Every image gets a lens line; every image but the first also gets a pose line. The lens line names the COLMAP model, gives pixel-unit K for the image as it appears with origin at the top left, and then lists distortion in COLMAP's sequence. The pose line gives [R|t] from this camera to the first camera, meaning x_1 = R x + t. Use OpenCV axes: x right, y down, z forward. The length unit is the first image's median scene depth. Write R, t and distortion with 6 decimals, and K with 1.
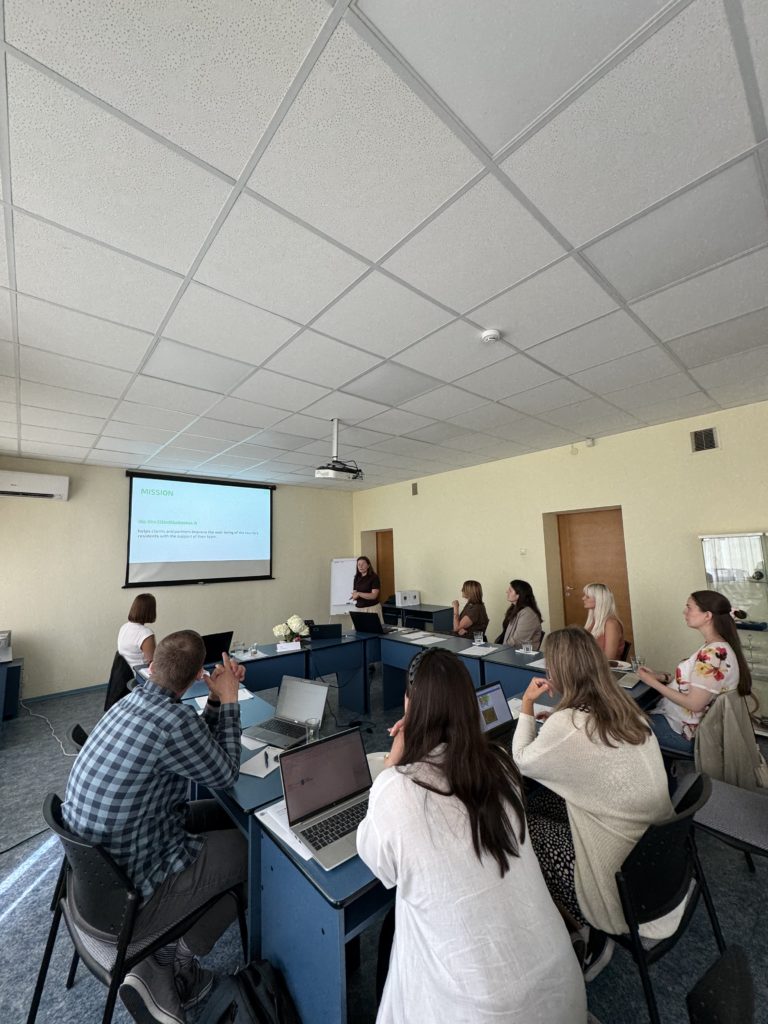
lens RADIAL K [[404.9, 0, 386.3], [0, 404.9, 507.8], [0, 0, 1]] dist [-0.008157, 0.000370]
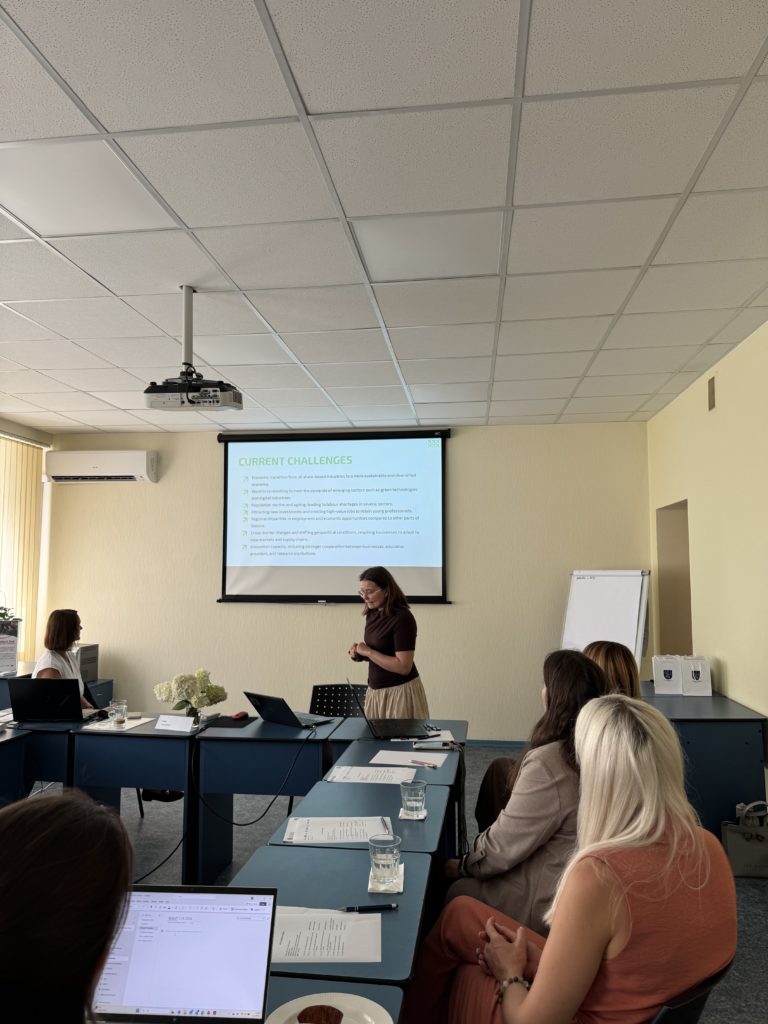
lens RADIAL K [[710.4, 0, 379.0], [0, 710.4, 515.5], [0, 0, 1]] dist [0.064407, -0.051951]
pose [[0.660007, -0.026360, -0.750797, 0.496222], [0.067322, 0.997439, 0.024161, 0.040065], [0.748237, -0.066492, 0.660091, 0.418478]]
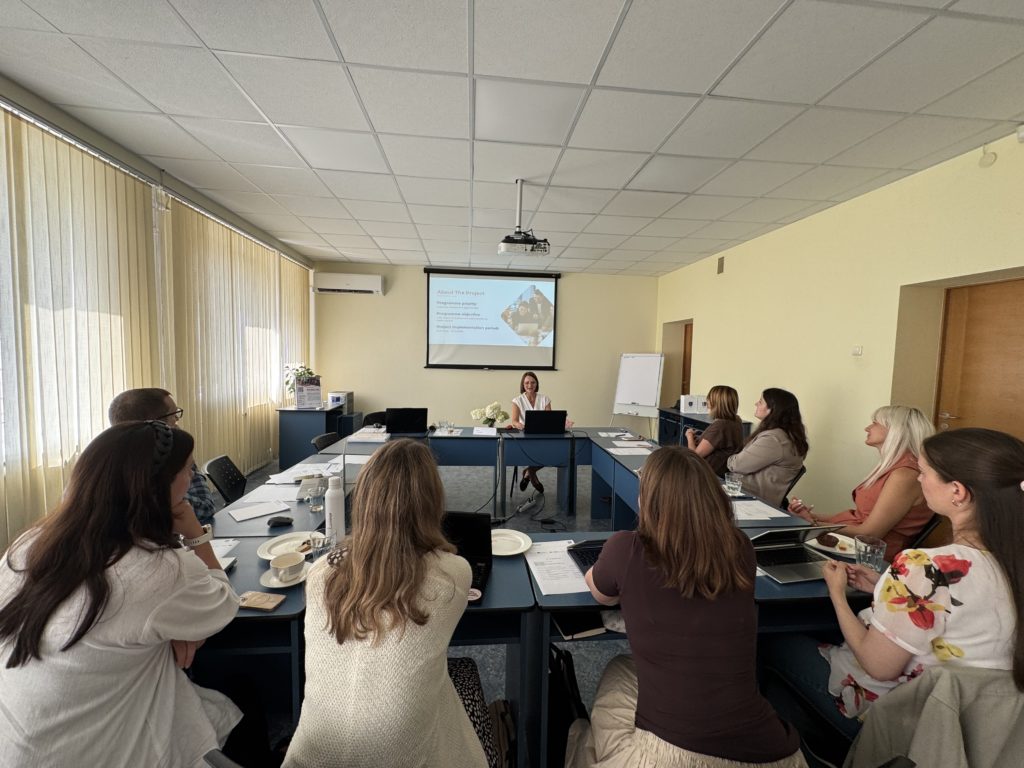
lens RADIAL K [[404.9, 0, 509.1], [0, 404.9, 380.6], [0, 0, 1]] dist [-0.008157, 0.000370]
pose [[0.810141, 0.082119, -0.580455, 0.276512], [0.024908, 0.984425, 0.174034, 0.032948], [0.585706, -0.155450, 0.795477, 0.182405]]
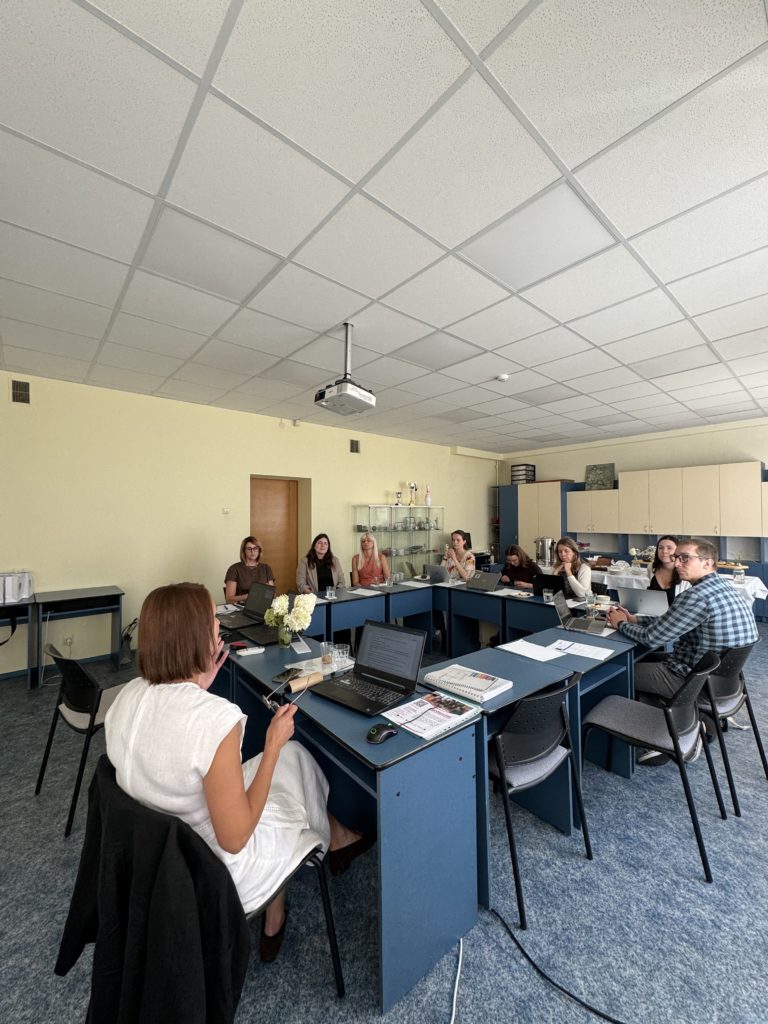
lens RADIAL K [[404.9, 0, 383.2], [0, 404.9, 511.6], [0, 0, 1]] dist [-0.008157, 0.000370]
pose [[0.010889, 0.040732, 0.999111, -0.631365], [-0.114600, 0.992637, -0.039220, 0.109186], [-0.993352, -0.114071, 0.015476, 0.642982]]
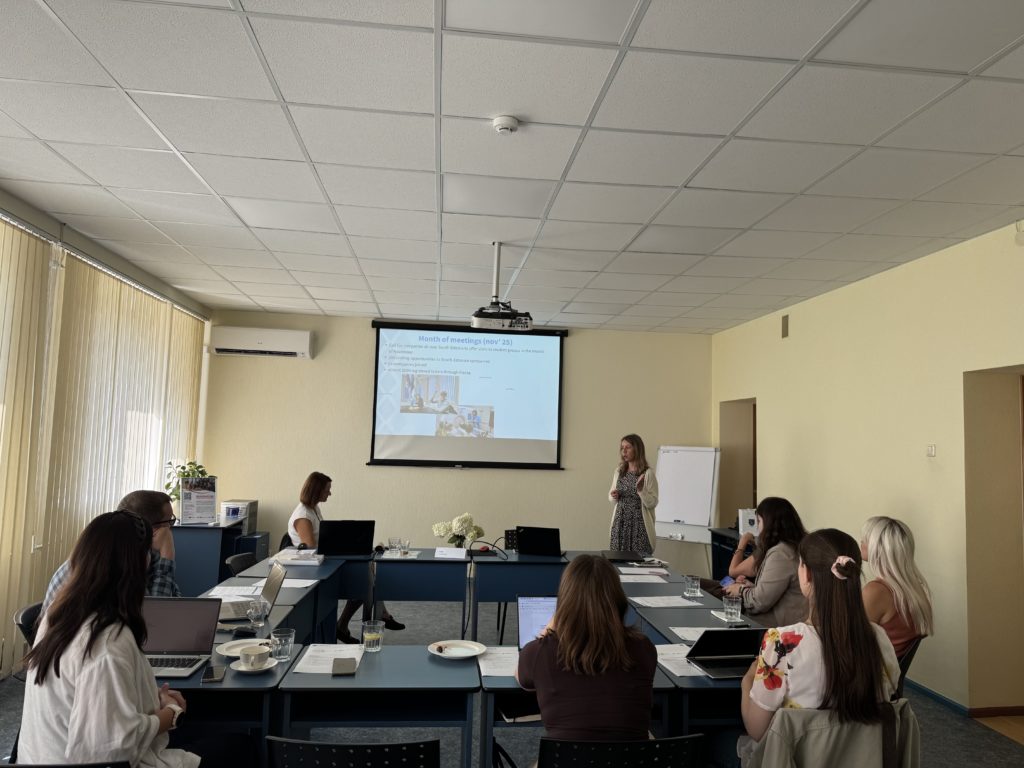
lens RADIAL K [[710.4, 0, 512.5], [0, 710.4, 376.7], [0, 0, 1]] dist [0.064407, -0.051951]
pose [[0.814239, 0.001415, -0.580528, 0.449966], [0.014941, 0.999615, 0.023392, -0.009497], [0.580337, -0.027721, 0.813904, -0.003175]]
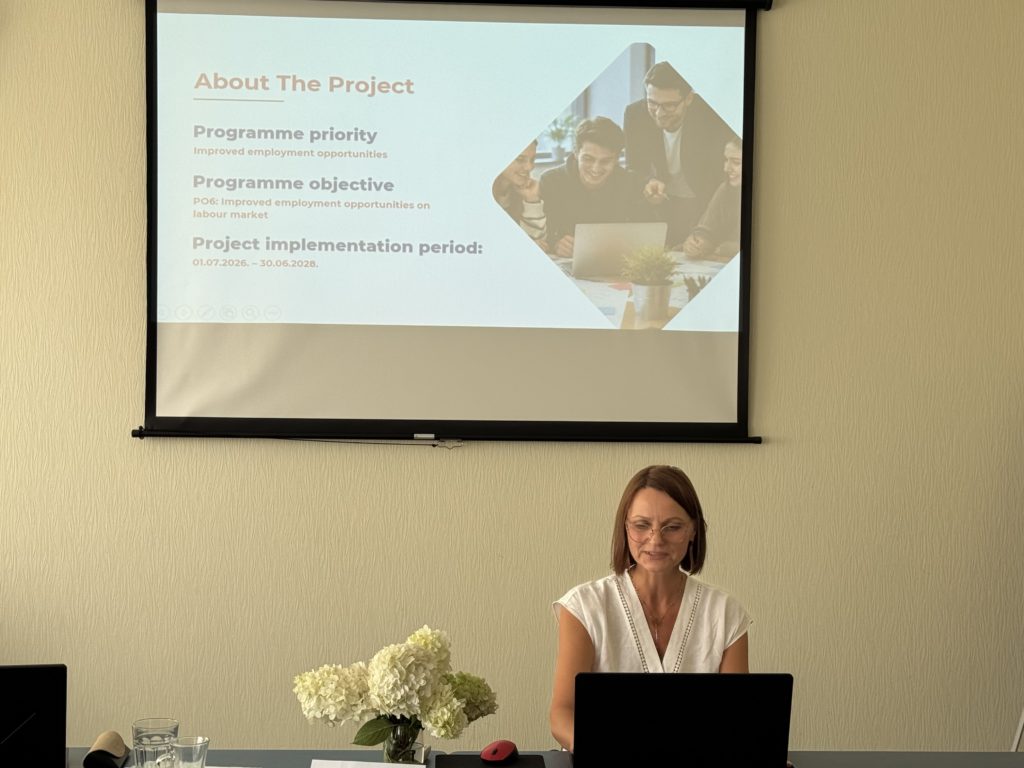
lens RADIAL K [[1740.2, 0, 506.7], [0, 1740.2, 386.8], [0, 0, 1]] dist [0.143179, 0.000000]
pose [[0.785808, 0.050950, -0.616369, 0.236703], [0.037012, 0.990941, 0.129099, 0.033898], [0.617362, -0.124260, 0.776803, 0.291930]]
